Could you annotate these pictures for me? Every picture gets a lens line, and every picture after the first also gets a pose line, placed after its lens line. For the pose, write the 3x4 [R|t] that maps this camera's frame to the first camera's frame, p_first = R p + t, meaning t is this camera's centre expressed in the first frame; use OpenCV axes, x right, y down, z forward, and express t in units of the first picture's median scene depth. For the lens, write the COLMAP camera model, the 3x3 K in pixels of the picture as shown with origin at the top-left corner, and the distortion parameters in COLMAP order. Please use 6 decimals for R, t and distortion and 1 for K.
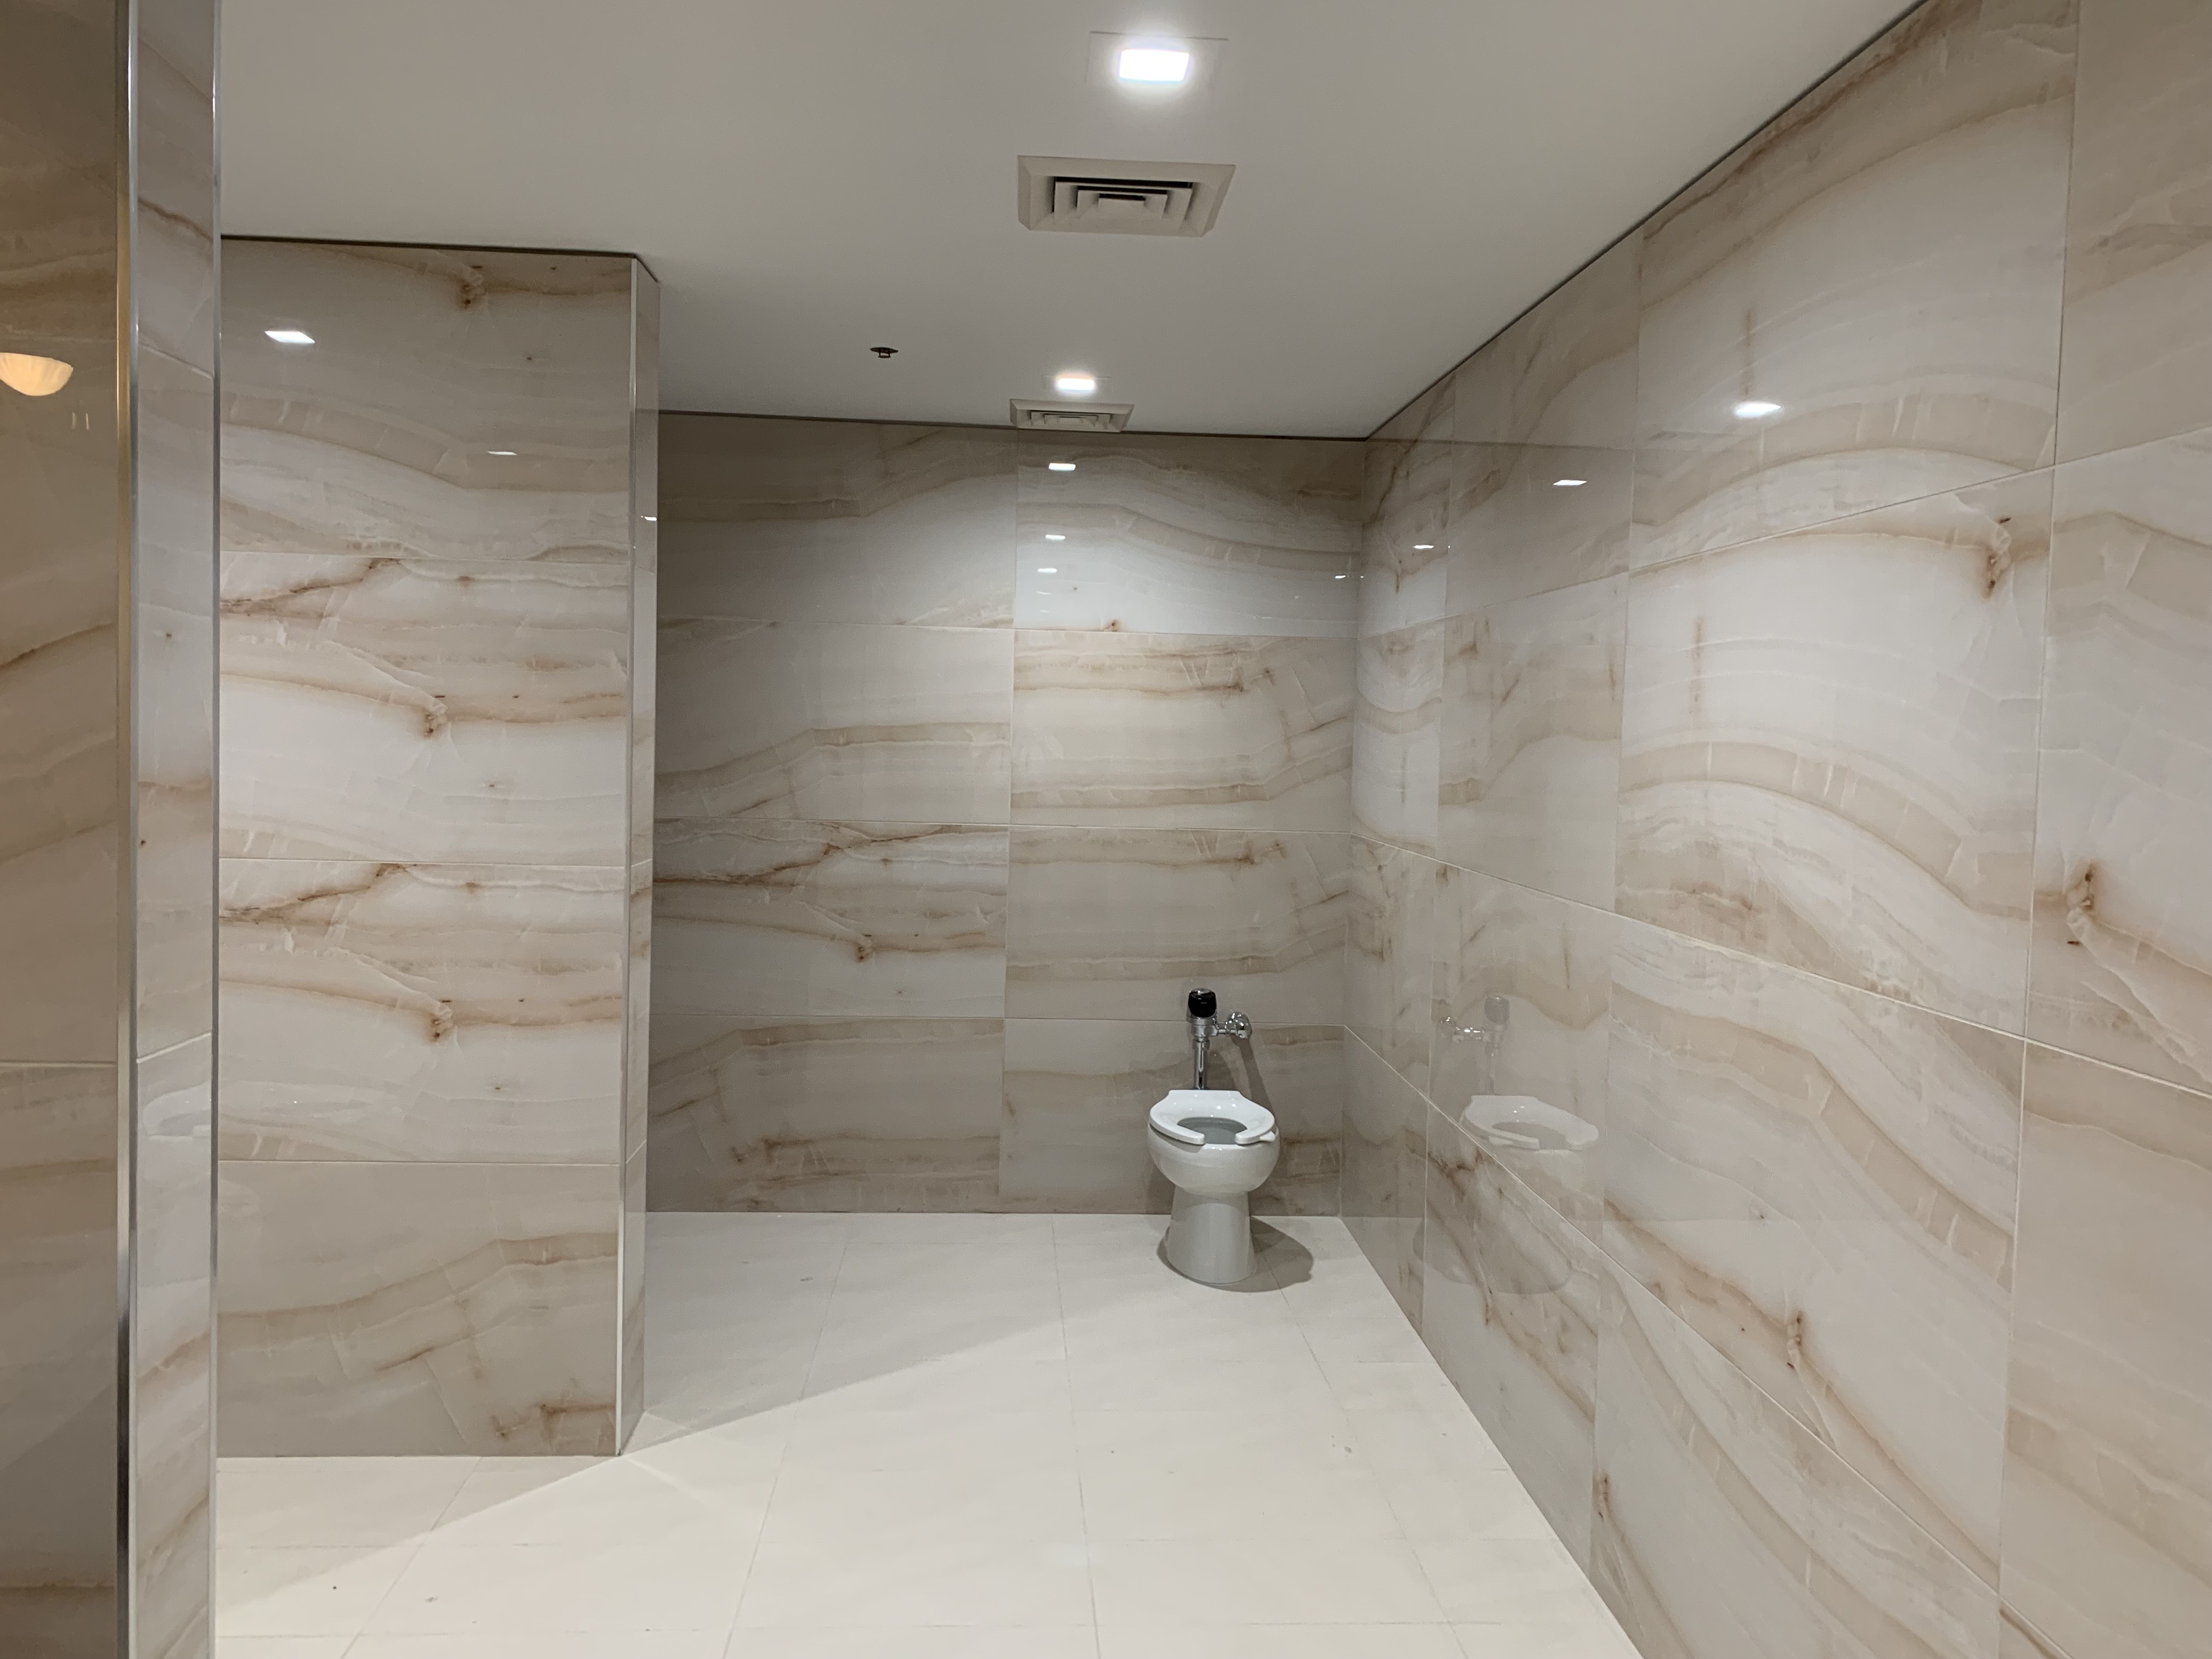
lens RADIAL K [[1697.0, 0, 1101.0], [0, 1697.0, 804.8], [0, 0, 1]] dist [0.025937, -0.027319]
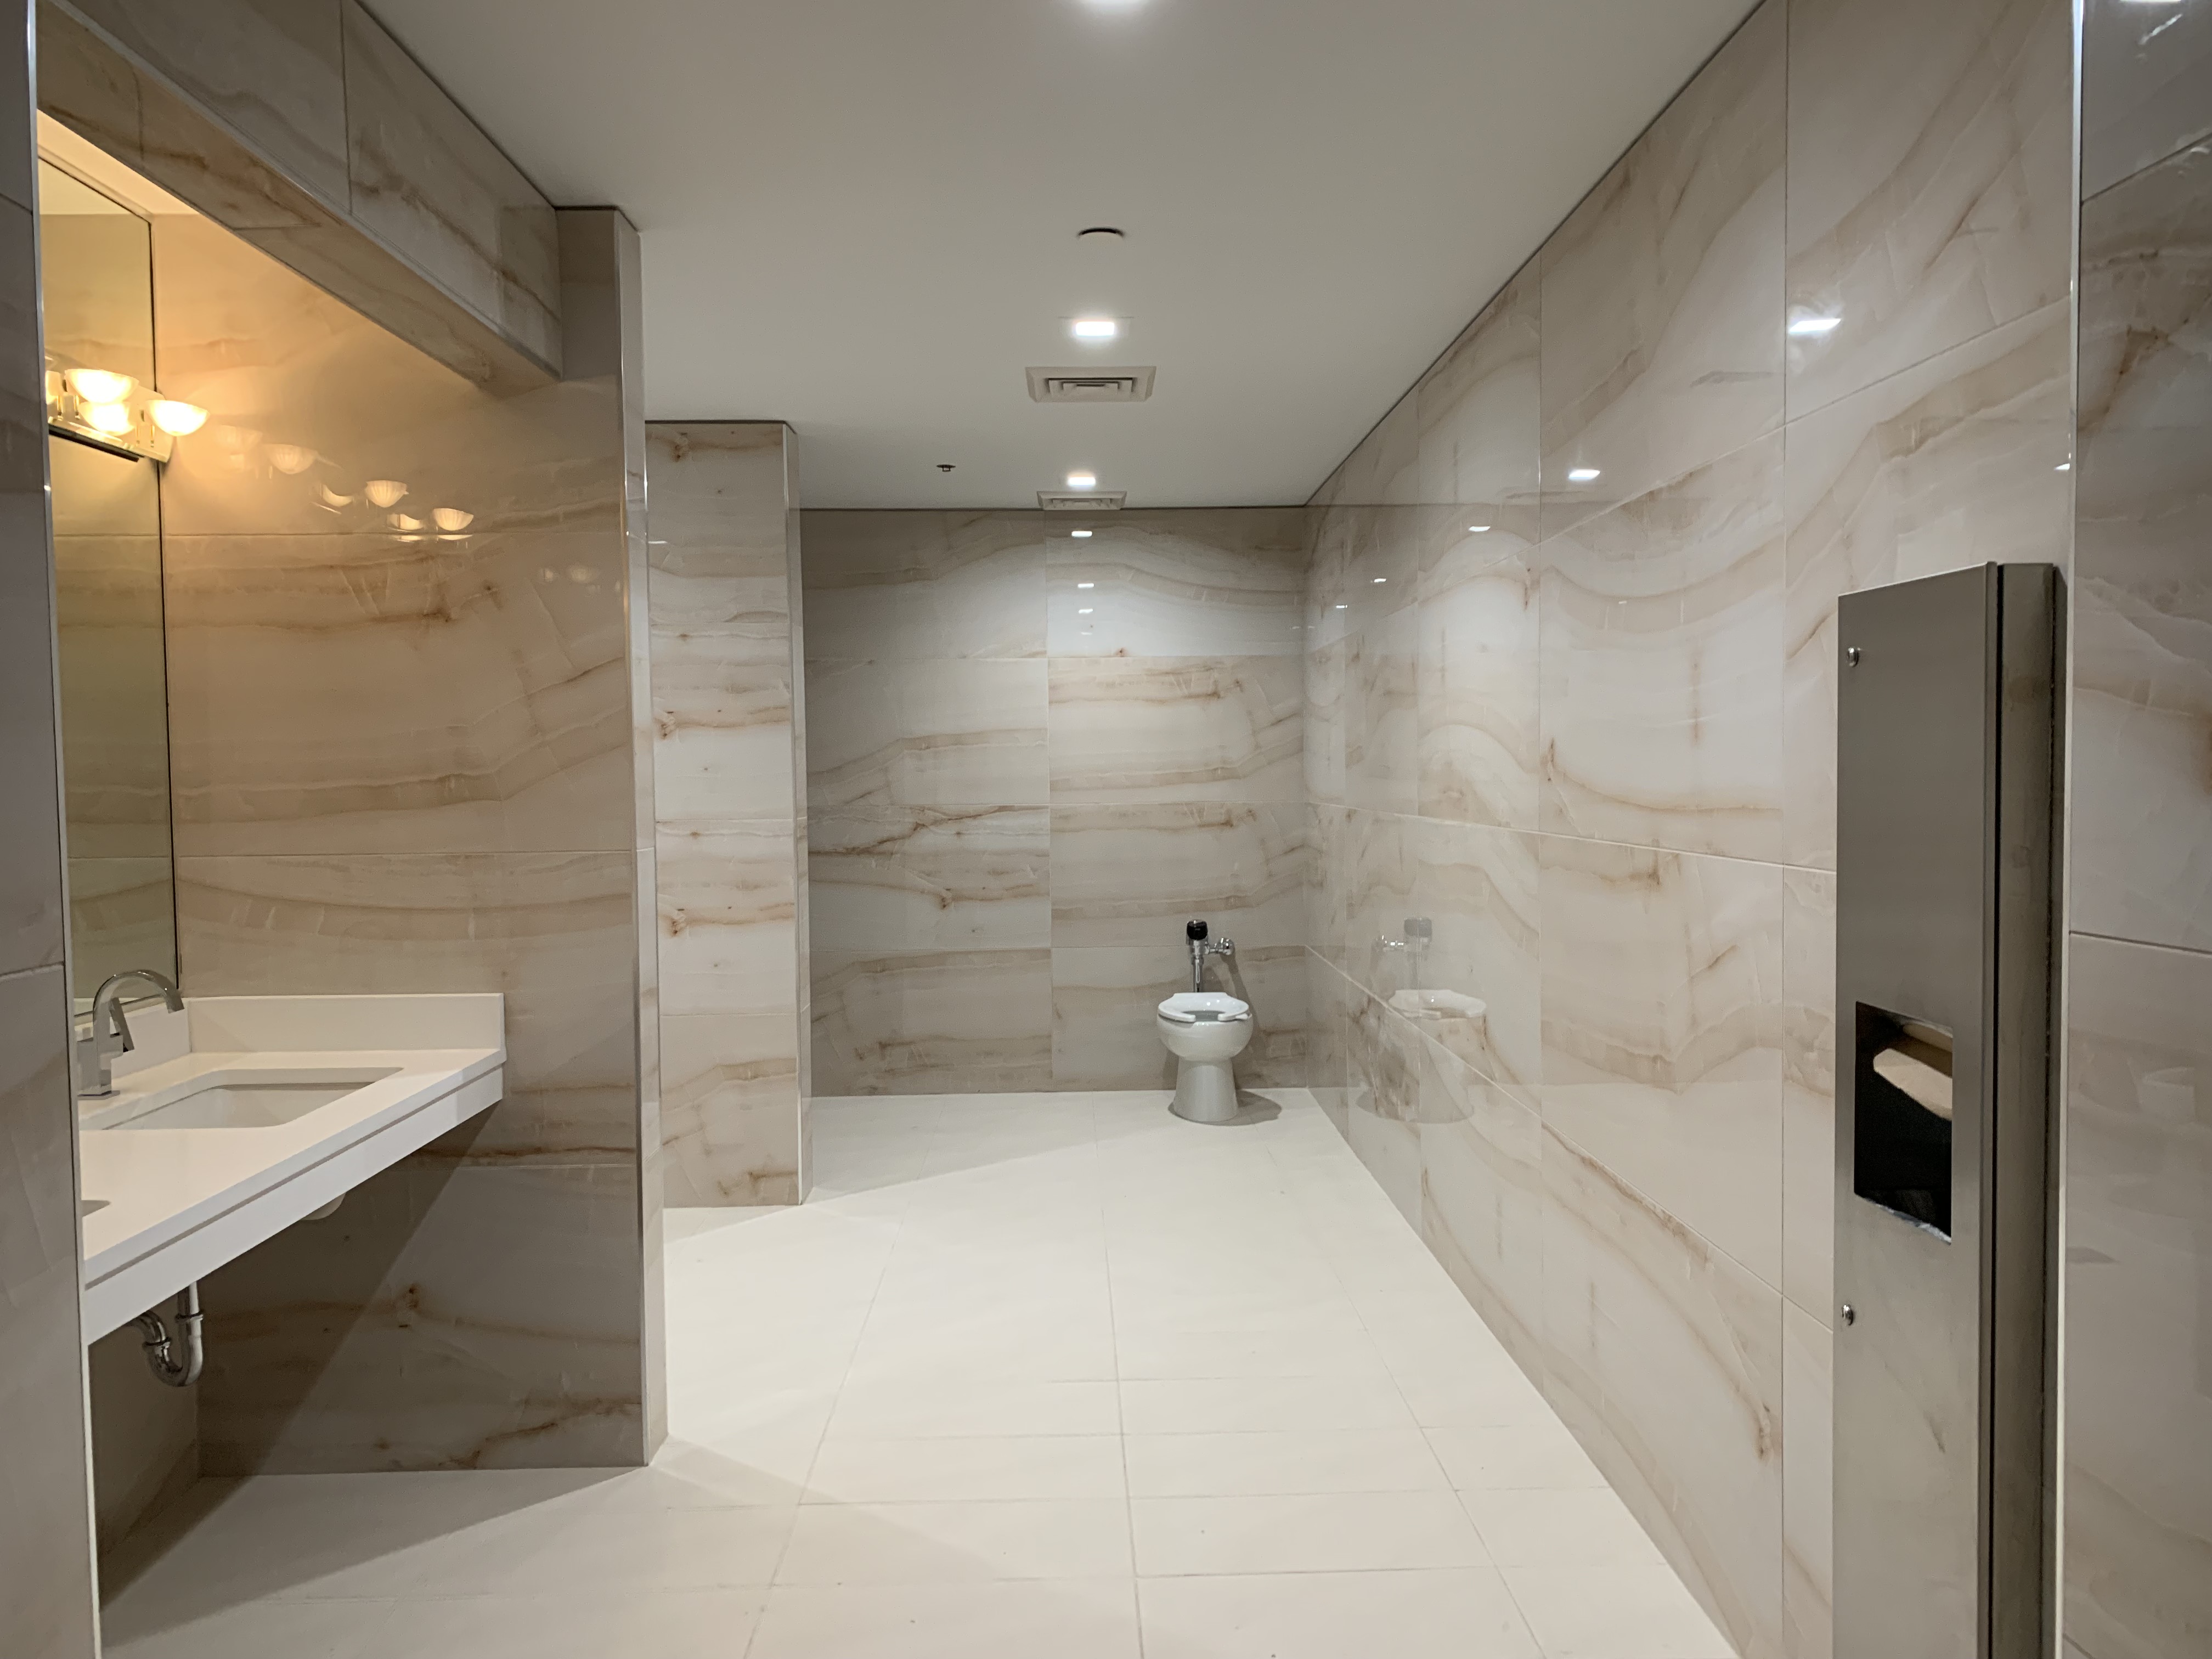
lens RADIAL K [[1697.0, 0, 1103.1], [0, 1697.0, 845.3], [0, 0, 1]] dist [0.025937, -0.027319]
pose [[0.998584, -0.036446, -0.038763, 0.059919], [0.036462, 0.999335, -0.000306, 0.071585], [0.038749, -0.001108, 0.999248, -0.527125]]
